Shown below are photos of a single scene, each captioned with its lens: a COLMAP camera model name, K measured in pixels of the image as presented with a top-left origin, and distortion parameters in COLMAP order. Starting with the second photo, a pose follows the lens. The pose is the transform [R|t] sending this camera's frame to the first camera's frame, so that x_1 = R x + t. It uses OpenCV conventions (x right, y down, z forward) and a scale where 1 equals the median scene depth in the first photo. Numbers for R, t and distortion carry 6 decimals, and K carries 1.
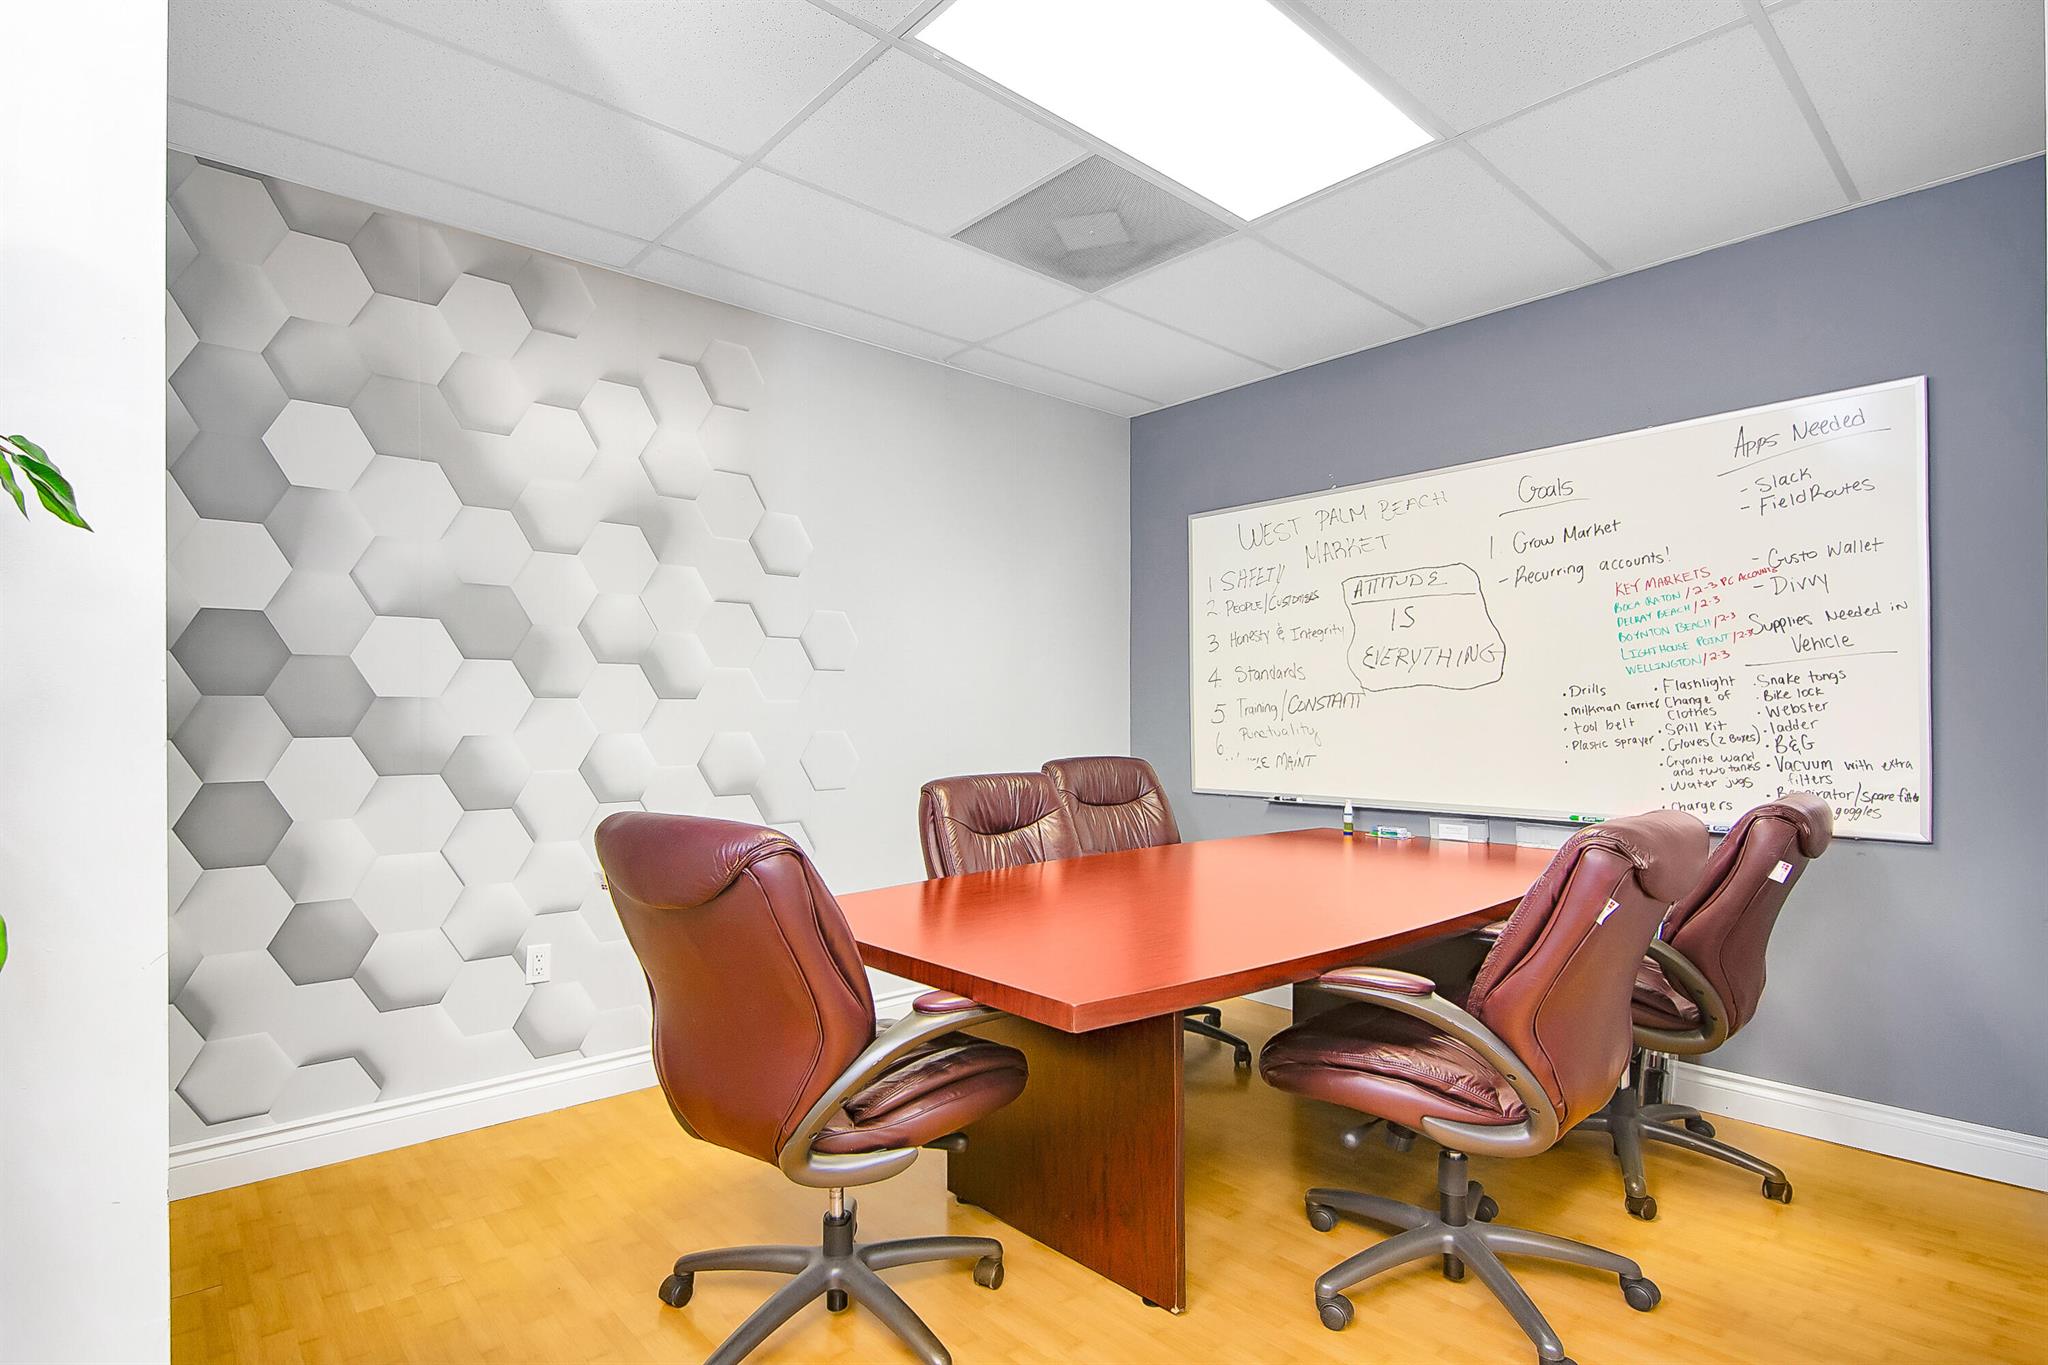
lens RADIAL K [[1021.0, 0, 1024.0], [0, 1021.0, 710.6], [0, 0, 1]] dist [-0.005521, -0.000710]
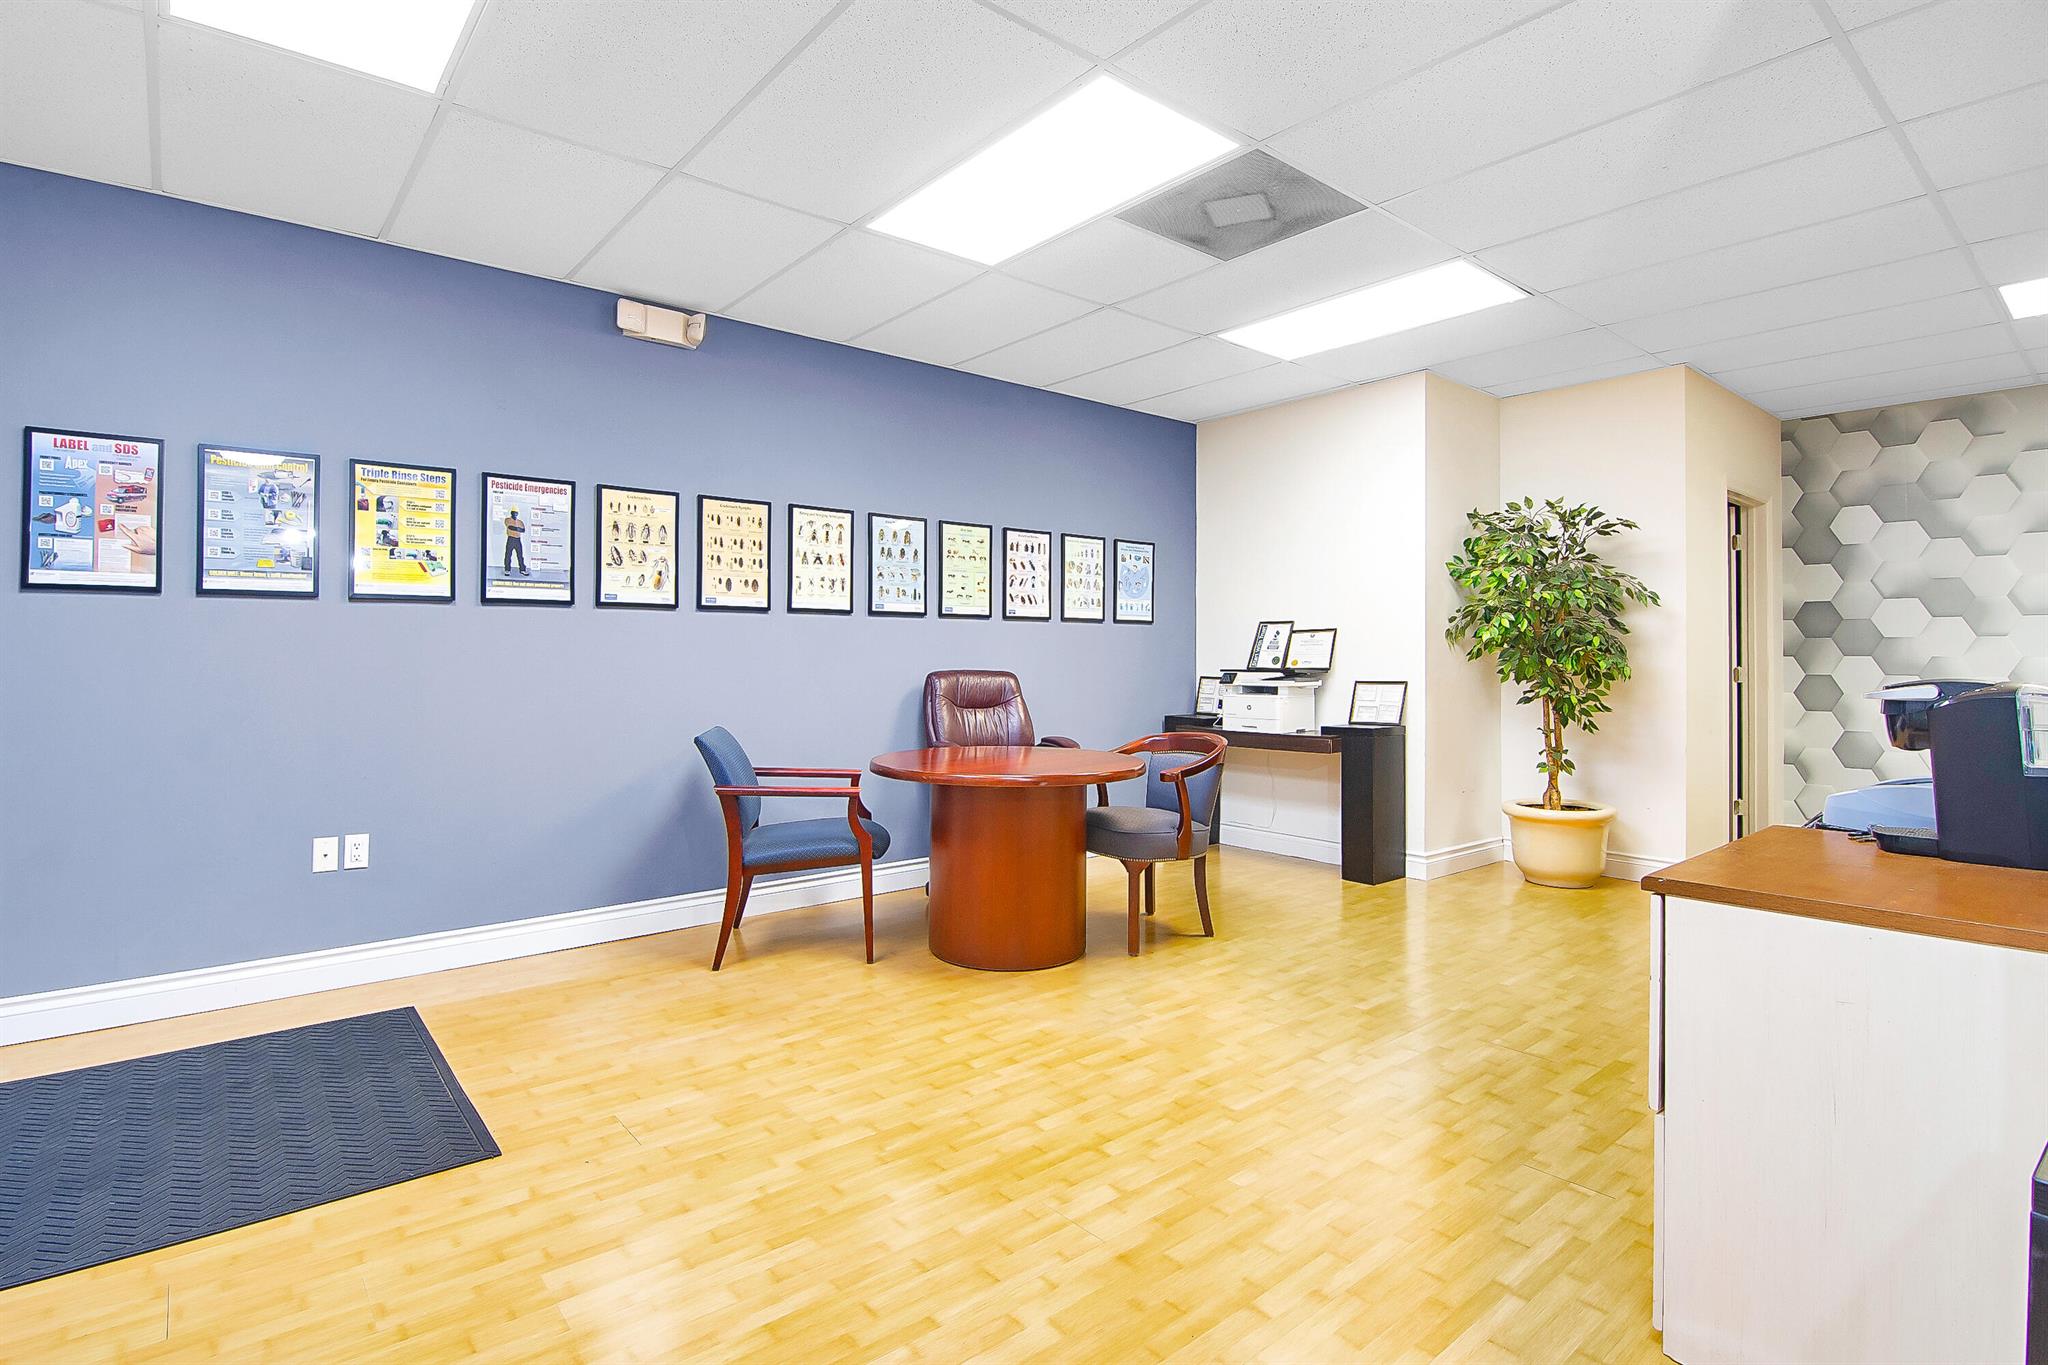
lens RADIAL K [[1006.1, 0, 1015.3], [0, 1006.1, 649.0], [0, 0, 1]] dist [-0.025606, -0.000075]
pose [[-0.034808, -0.007583, -0.999365, 1.366879], [-0.000655, 0.999971, -0.007565, 0.025503], [0.999394, 0.000391, -0.034812, -0.683539]]
